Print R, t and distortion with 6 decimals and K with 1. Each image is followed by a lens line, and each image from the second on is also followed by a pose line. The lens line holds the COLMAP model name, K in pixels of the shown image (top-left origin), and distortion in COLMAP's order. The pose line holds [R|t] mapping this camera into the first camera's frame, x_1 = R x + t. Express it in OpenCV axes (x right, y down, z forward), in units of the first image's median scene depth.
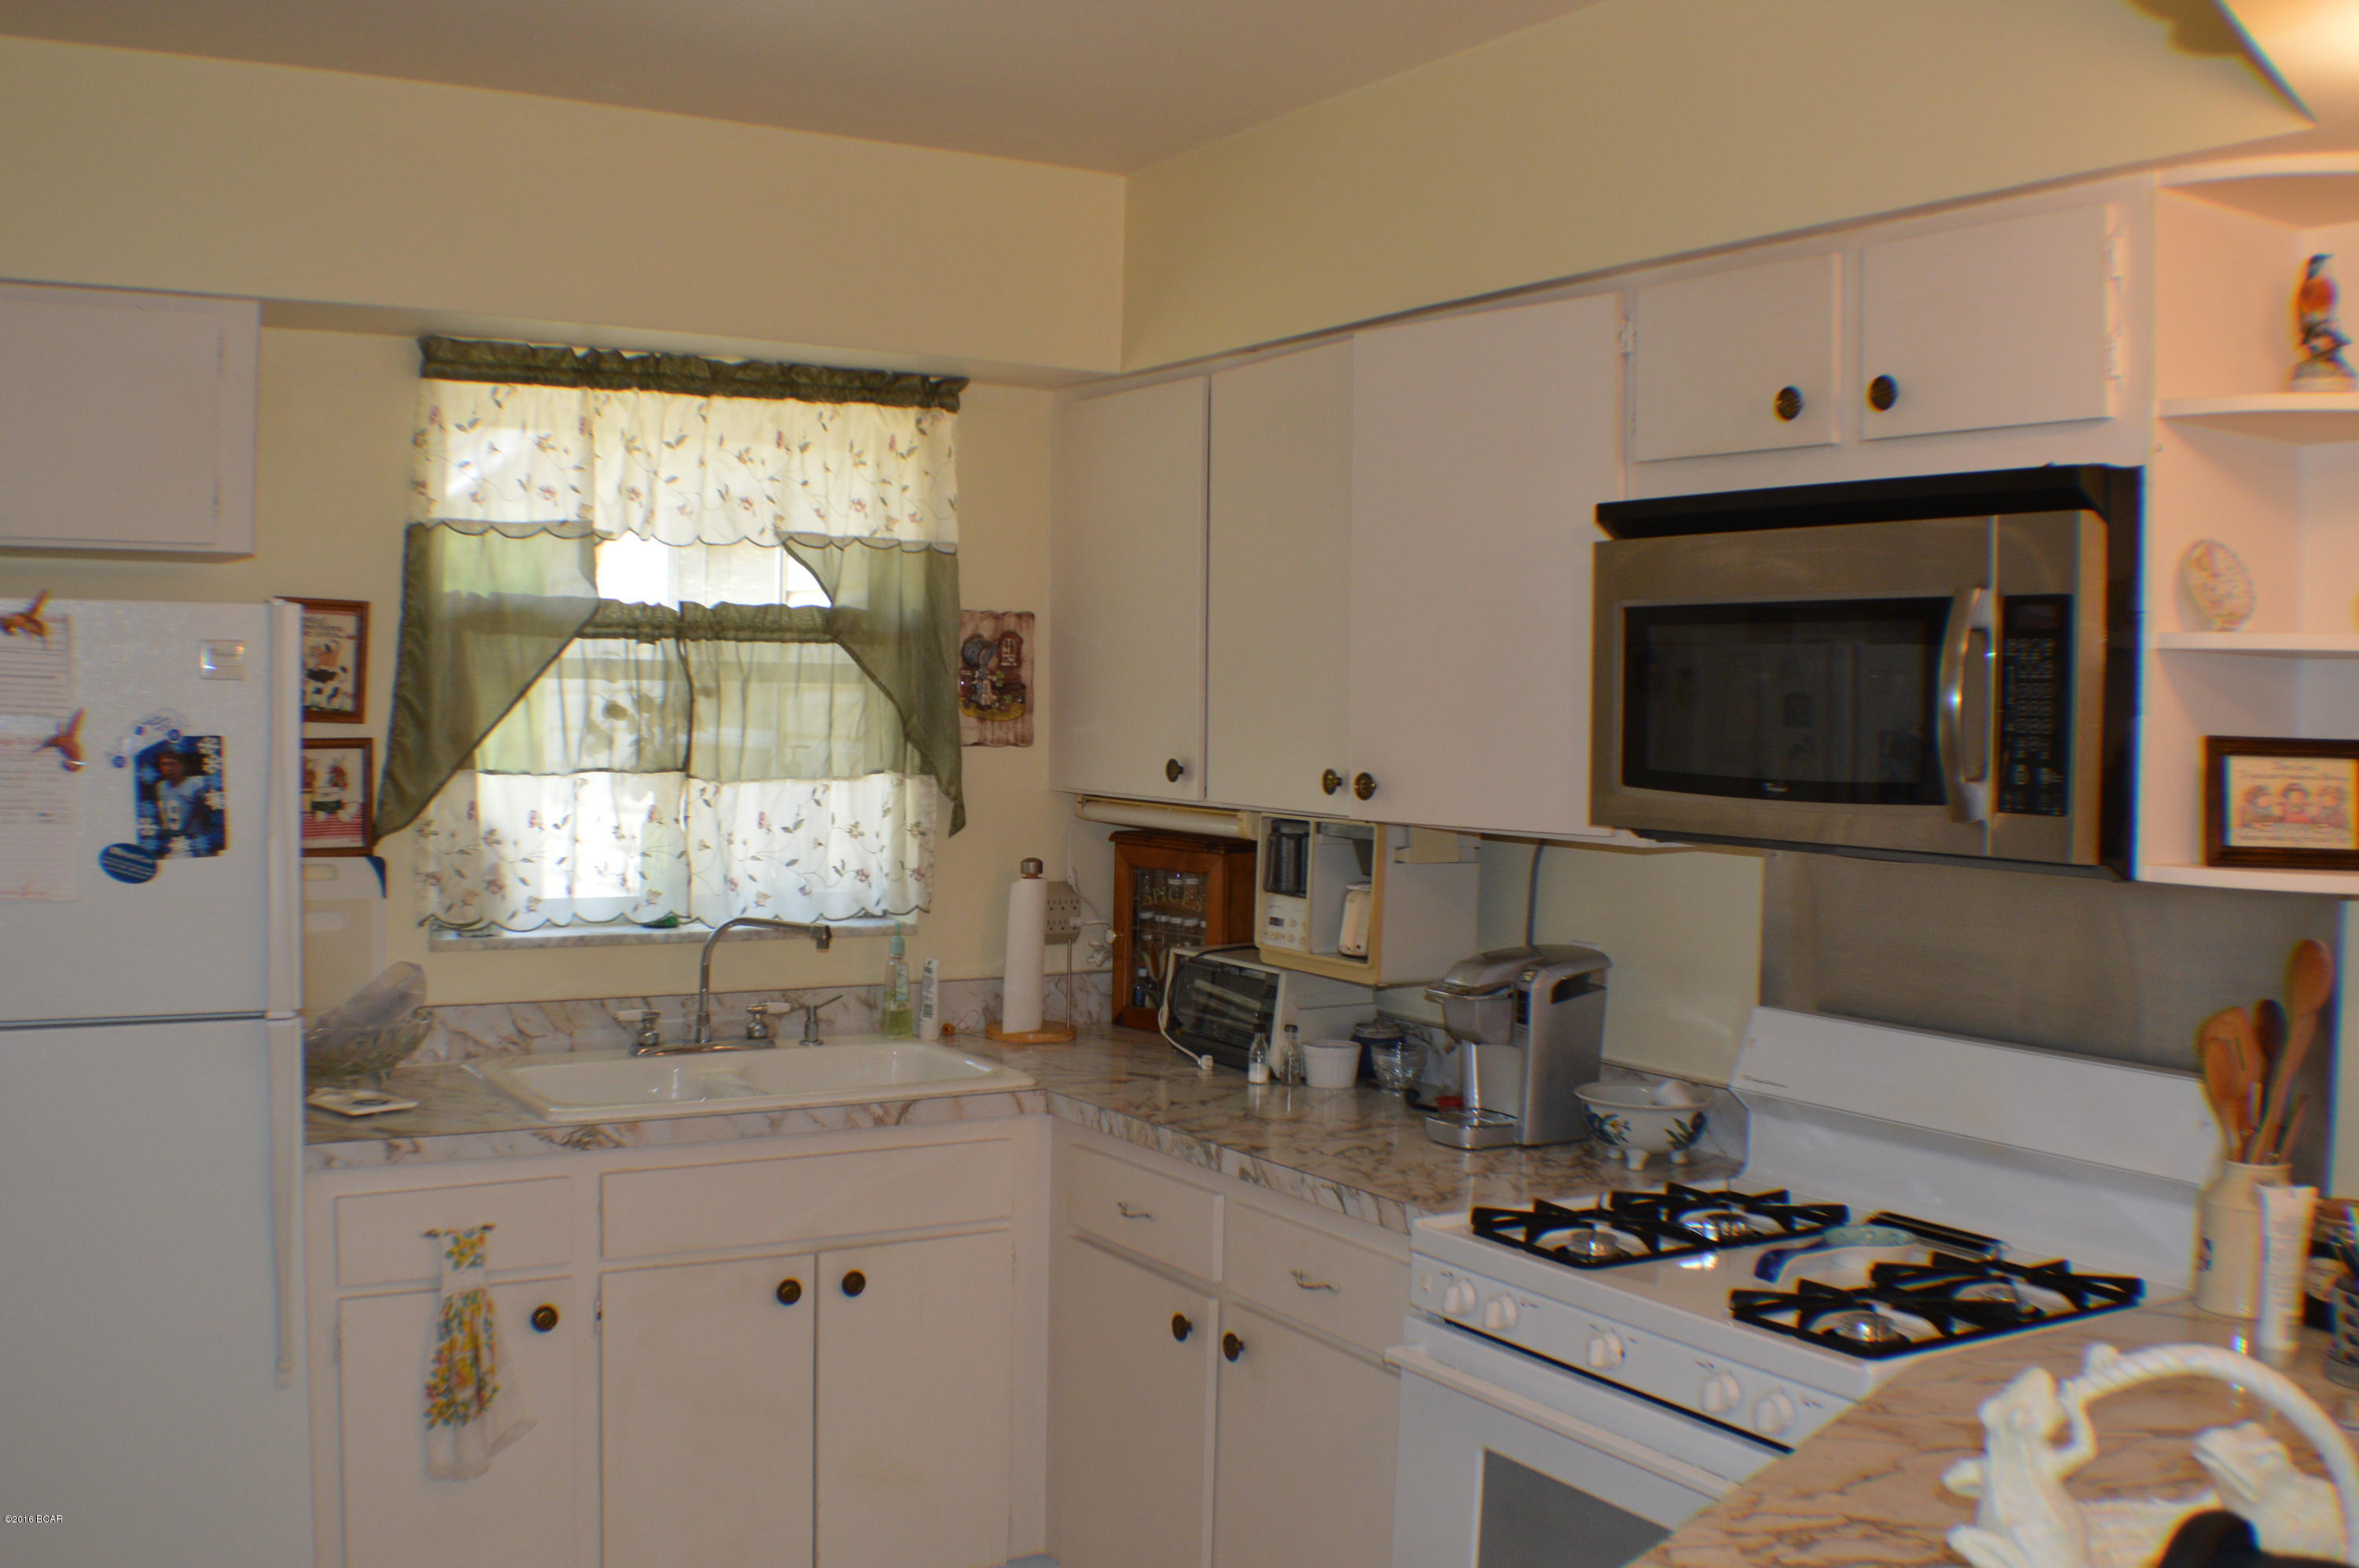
lens RADIAL K [[2279.8, 0, 1179.5], [0, 2279.8, 784.0], [0, 0, 1]] dist [-0.139009, -0.001842]
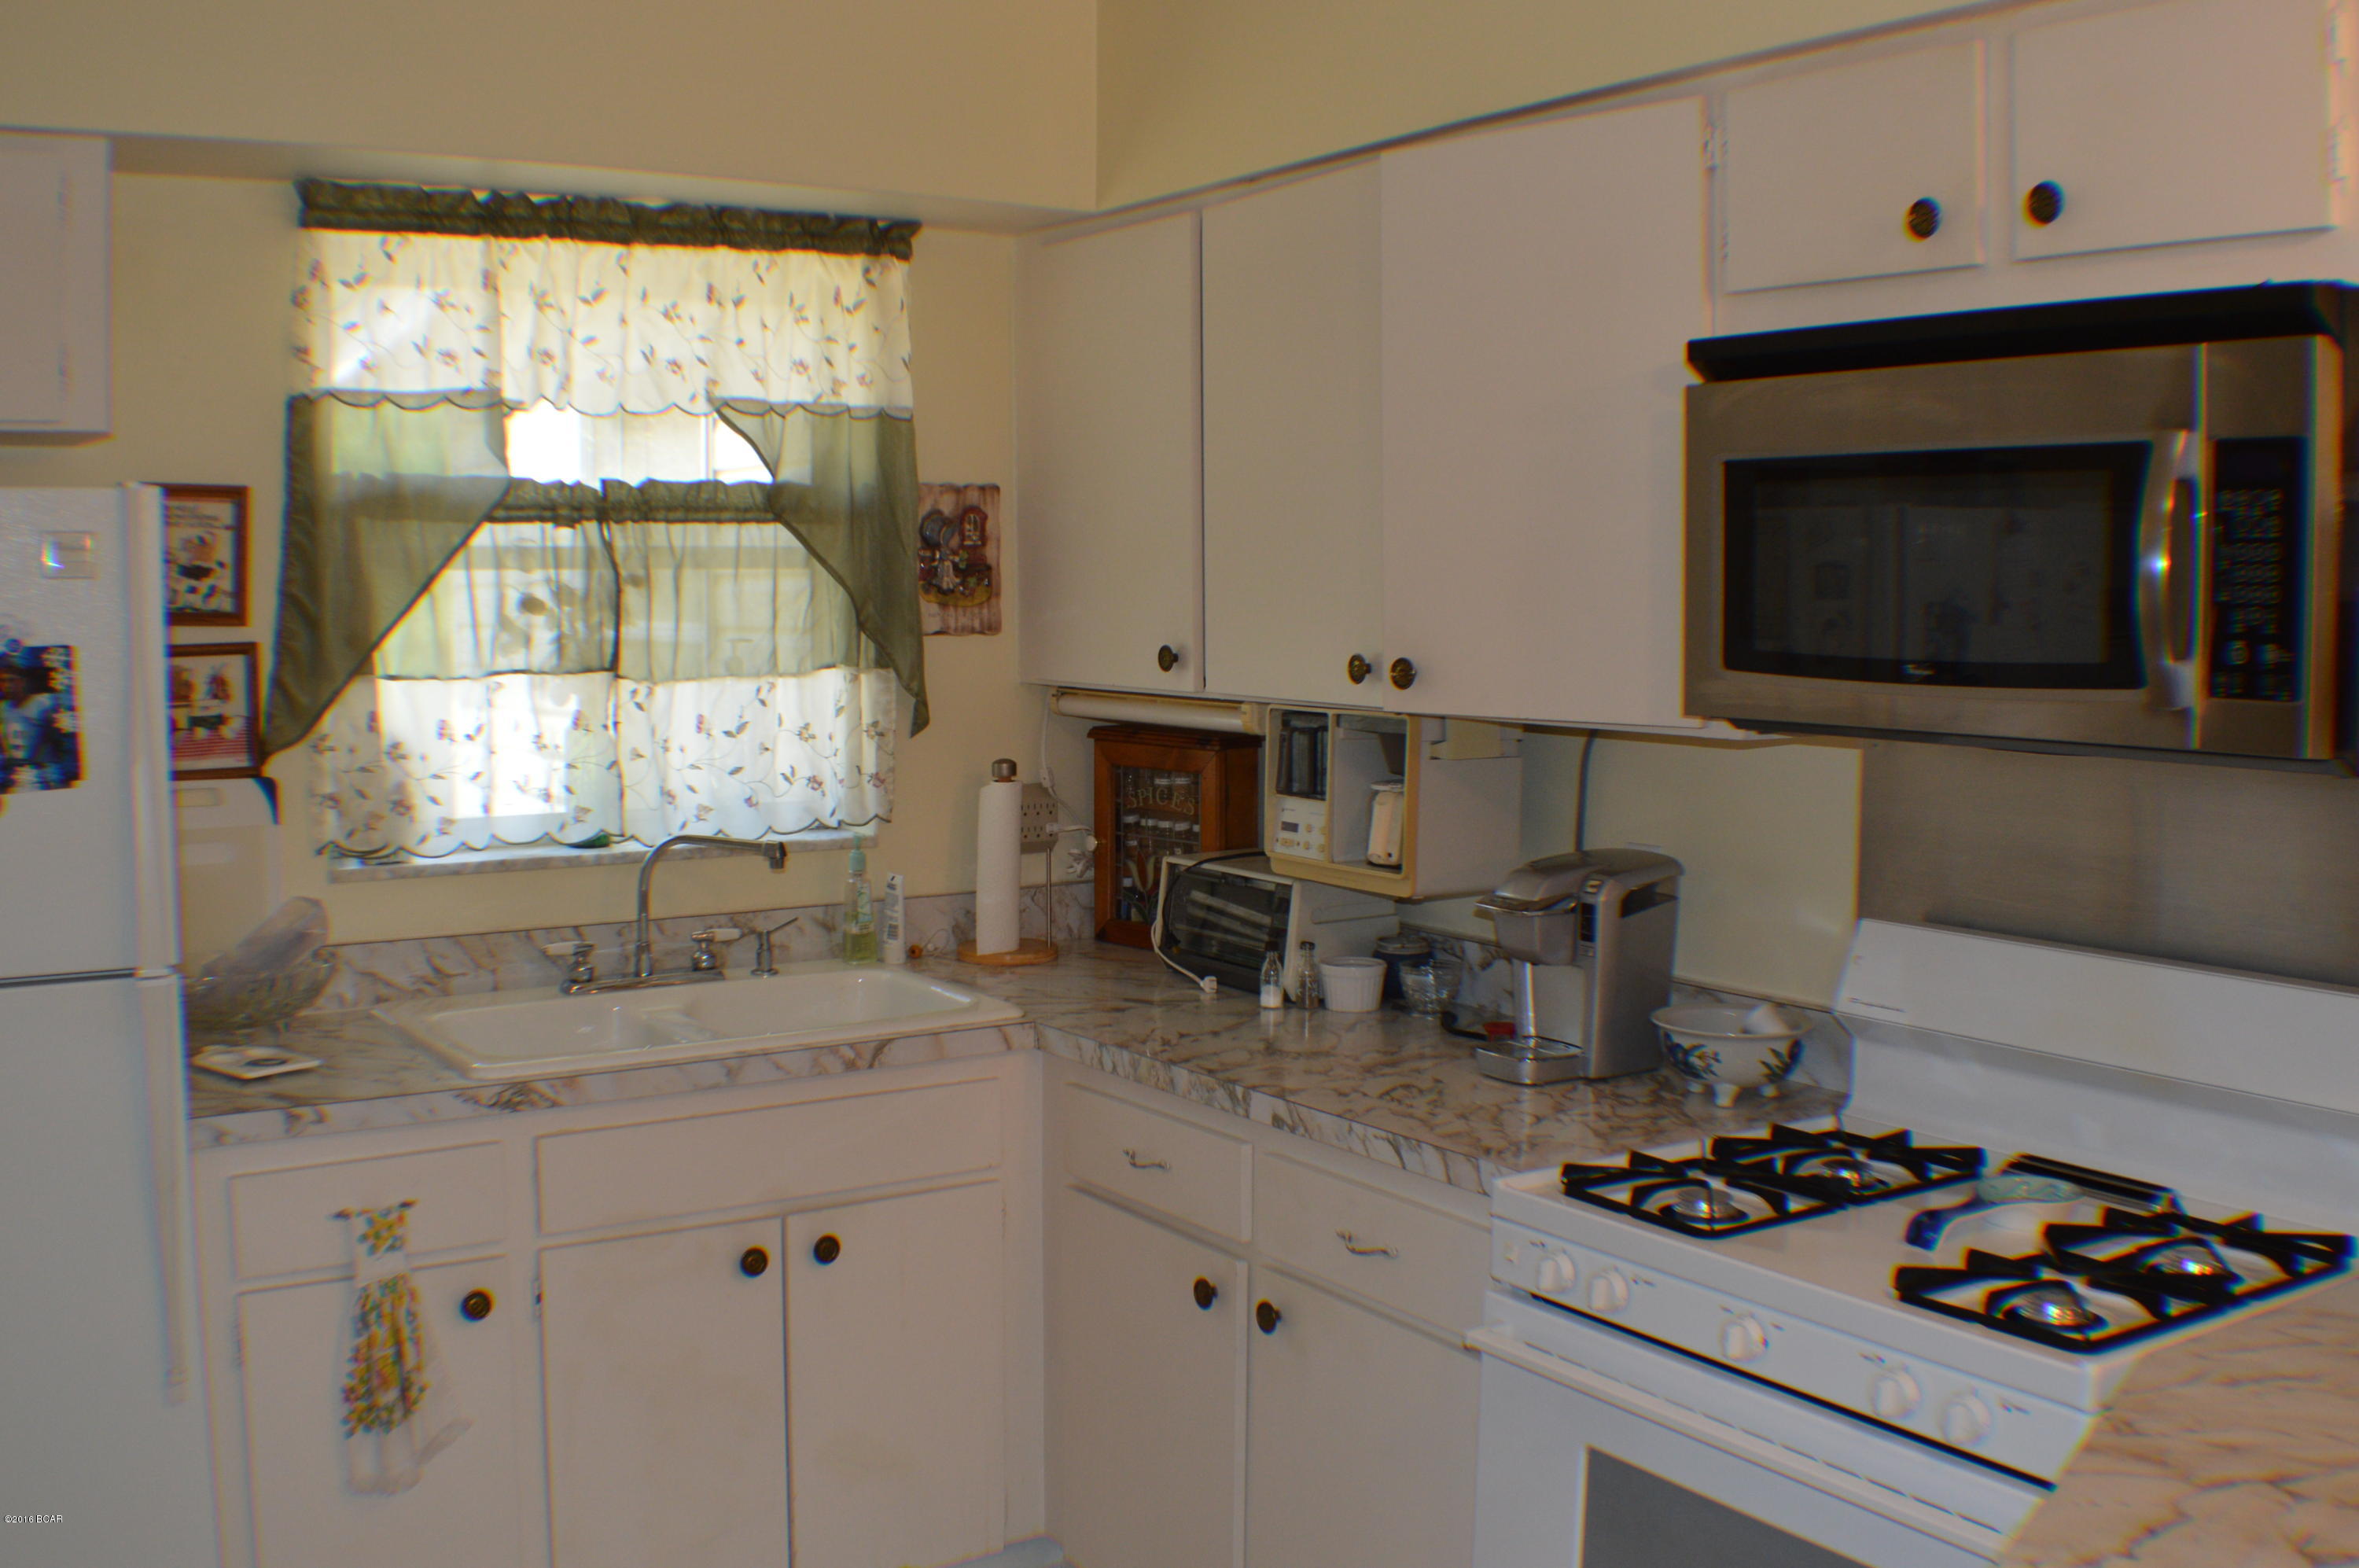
lens RADIAL K [[2279.8, 0, 1179.5], [0, 2279.8, 784.0], [0, 0, 1]] dist [-0.139009, -0.001842]
pose [[0.999068, -0.021313, 0.037523, -0.033005], [0.019339, 0.998448, 0.052227, -0.003542], [-0.038578, -0.051453, 0.997930, 0.113673]]
